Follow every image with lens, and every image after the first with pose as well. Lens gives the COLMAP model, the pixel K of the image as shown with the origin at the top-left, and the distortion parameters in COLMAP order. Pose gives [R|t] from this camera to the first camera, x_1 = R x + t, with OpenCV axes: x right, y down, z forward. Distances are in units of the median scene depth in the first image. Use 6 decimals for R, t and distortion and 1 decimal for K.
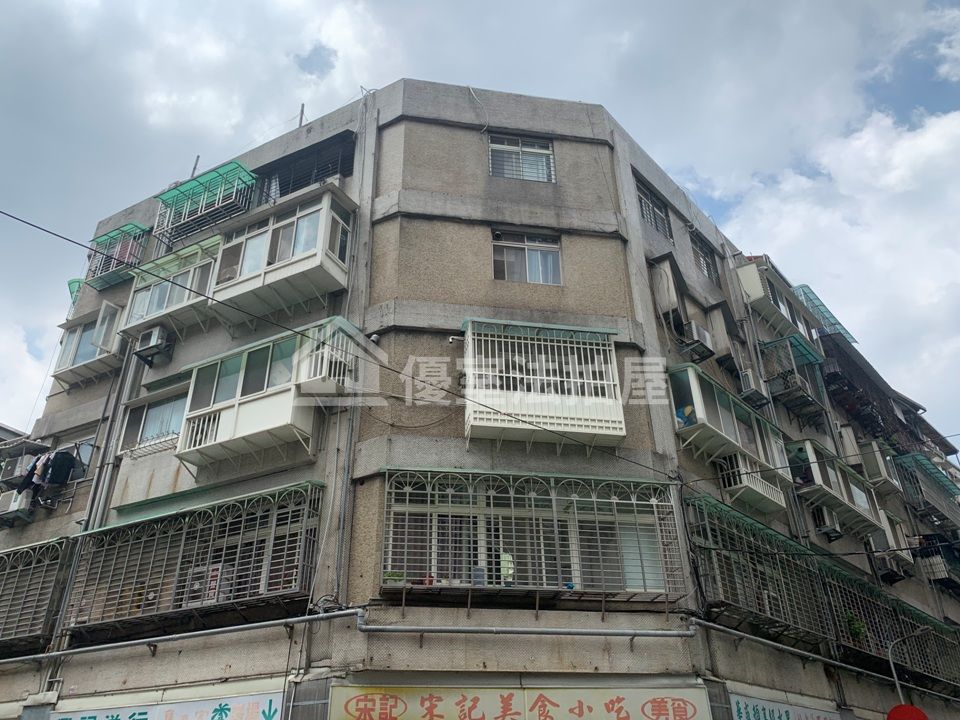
lens RADIAL K [[713.9, 0, 464.9], [0, 713.9, 365.3], [0, 0, 1]] dist [0.043902, -0.053207]
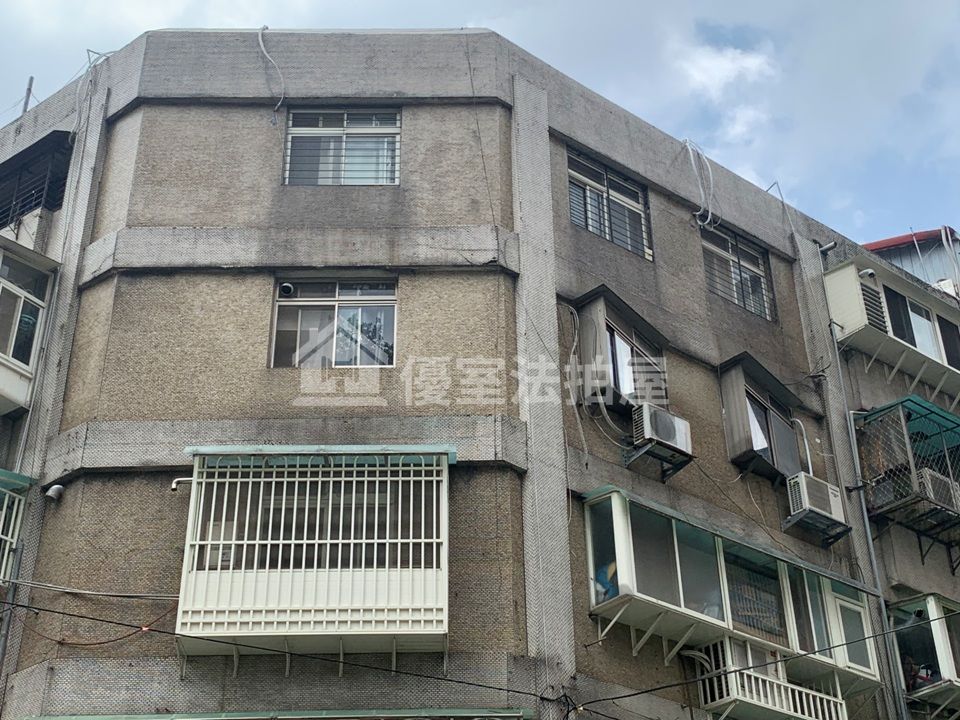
lens RADIAL K [[1359.6, 0, 474.5], [0, 1359.6, 364.8], [0, 0, 1]] dist [0.104008, 0.000000]
pose [[0.986757, -0.088093, -0.136197, 0.349625], [0.081649, 0.995293, -0.052209, -0.049602], [0.140155, 0.040397, 0.989305, -0.085325]]
